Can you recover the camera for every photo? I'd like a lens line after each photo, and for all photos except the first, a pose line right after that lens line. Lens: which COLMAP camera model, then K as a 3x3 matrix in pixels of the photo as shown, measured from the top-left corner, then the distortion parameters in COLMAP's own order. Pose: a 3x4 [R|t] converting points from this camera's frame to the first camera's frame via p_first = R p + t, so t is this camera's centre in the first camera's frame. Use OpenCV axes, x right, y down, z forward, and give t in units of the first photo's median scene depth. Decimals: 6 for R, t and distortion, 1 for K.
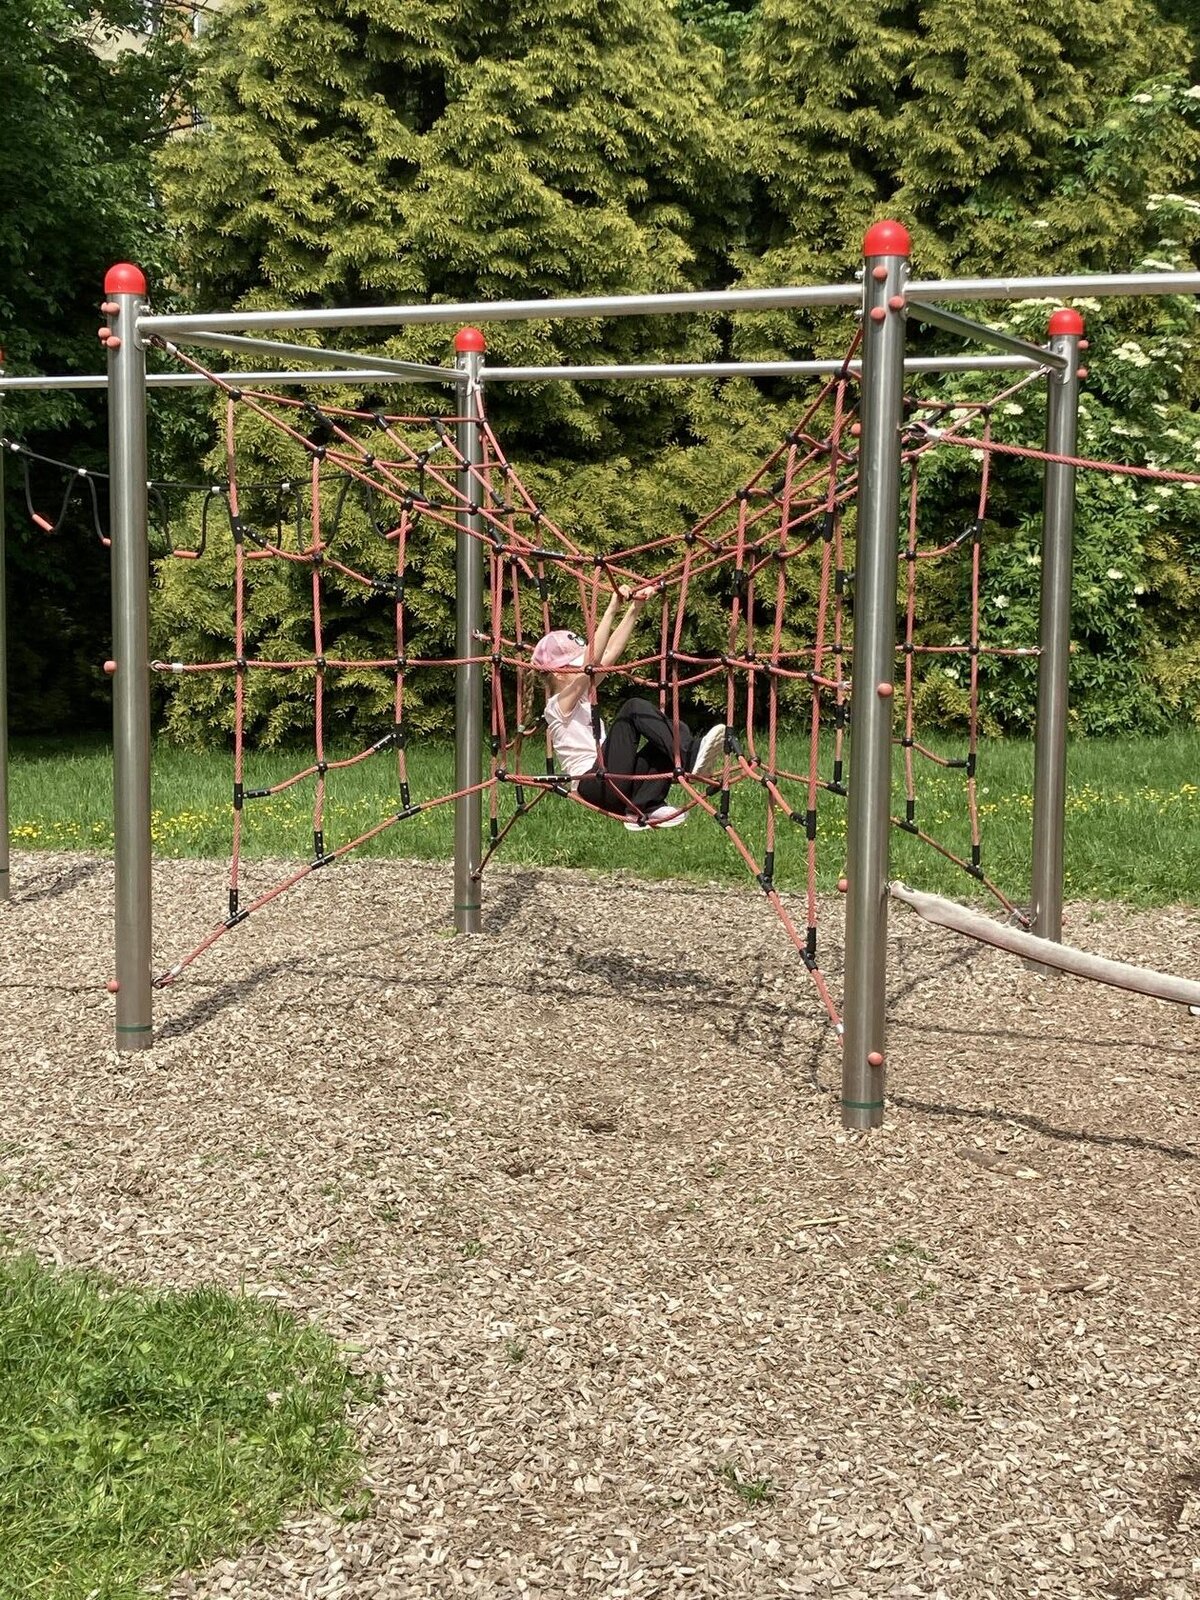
lens RADIAL K [[2234.8, 0, 628.9], [0, 2234.8, 808.2], [0, 0, 1]] dist [0.222536, -0.693034]
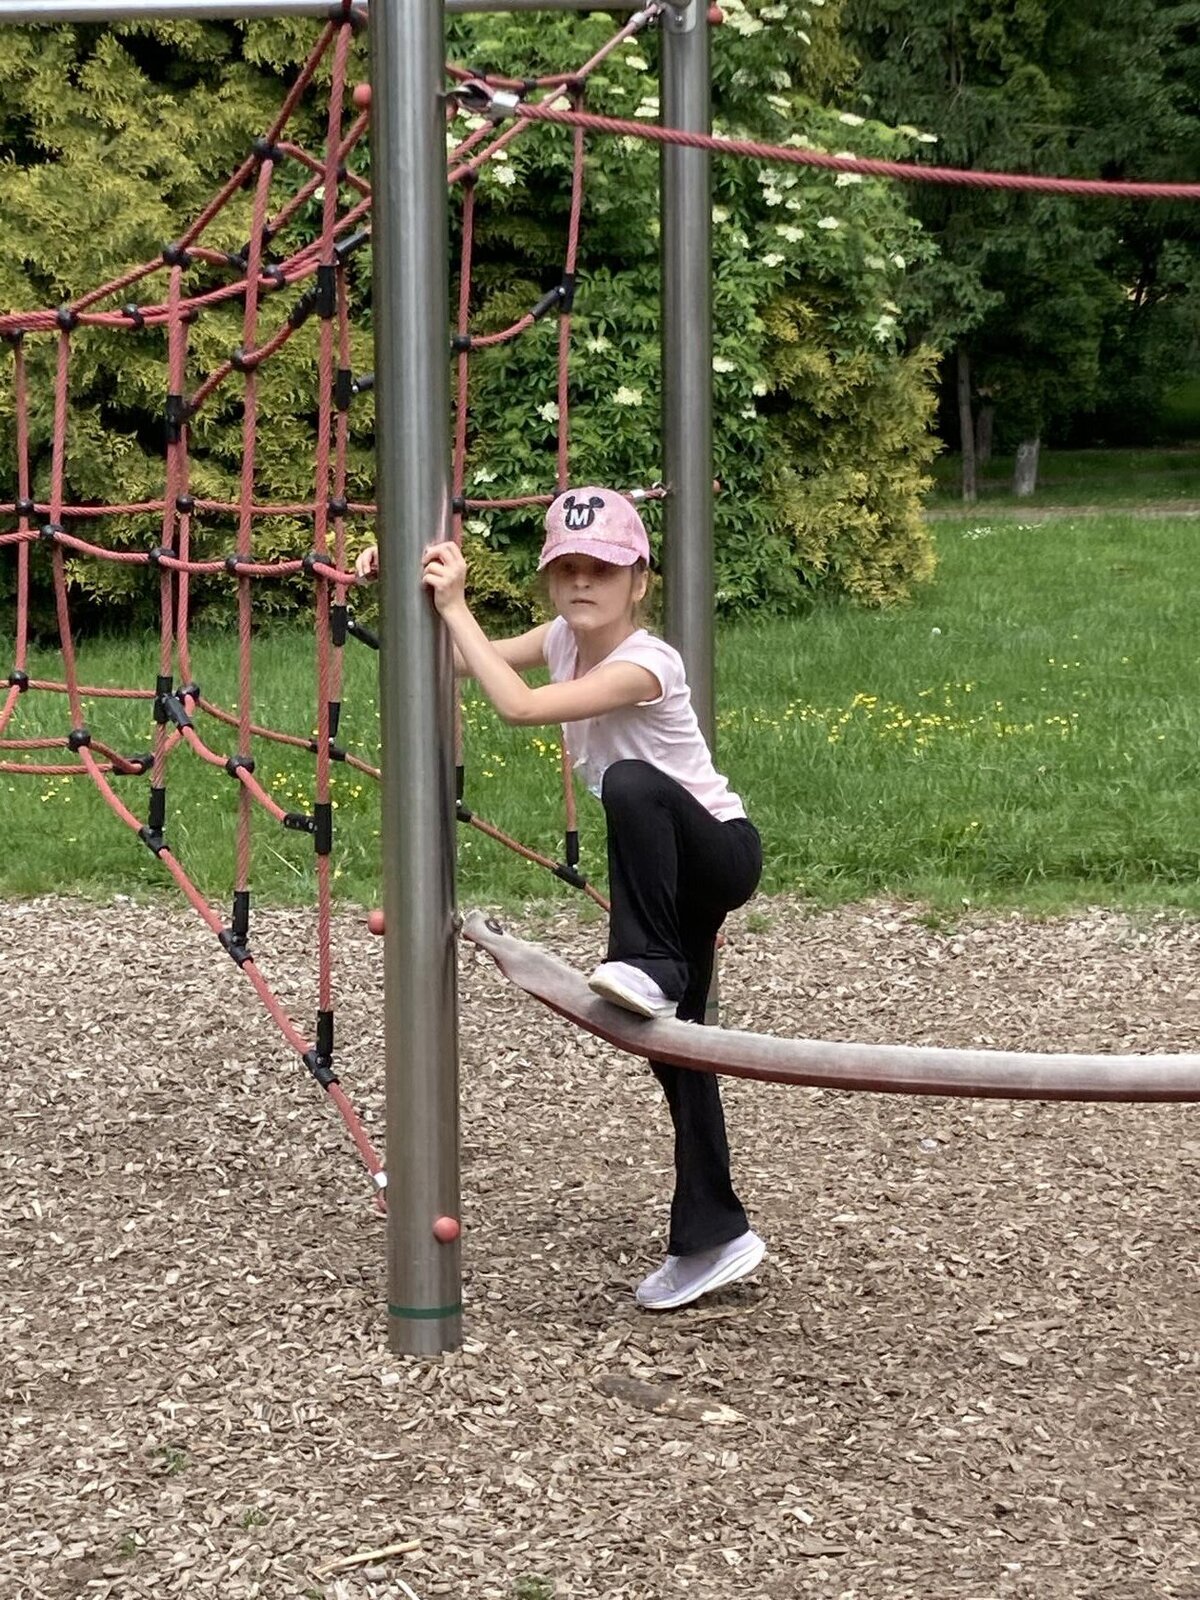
lens RADIAL K [[3050.1, 0, 537.1], [0, 3050.1, 796.8], [0, 0, 1]] dist [0.207430, -0.777950]
pose [[0.981288, -0.047764, 0.186529, -0.003204], [0.042321, 0.998557, 0.033060, -0.012619], [-0.187839, -0.024547, 0.981893, 0.157092]]
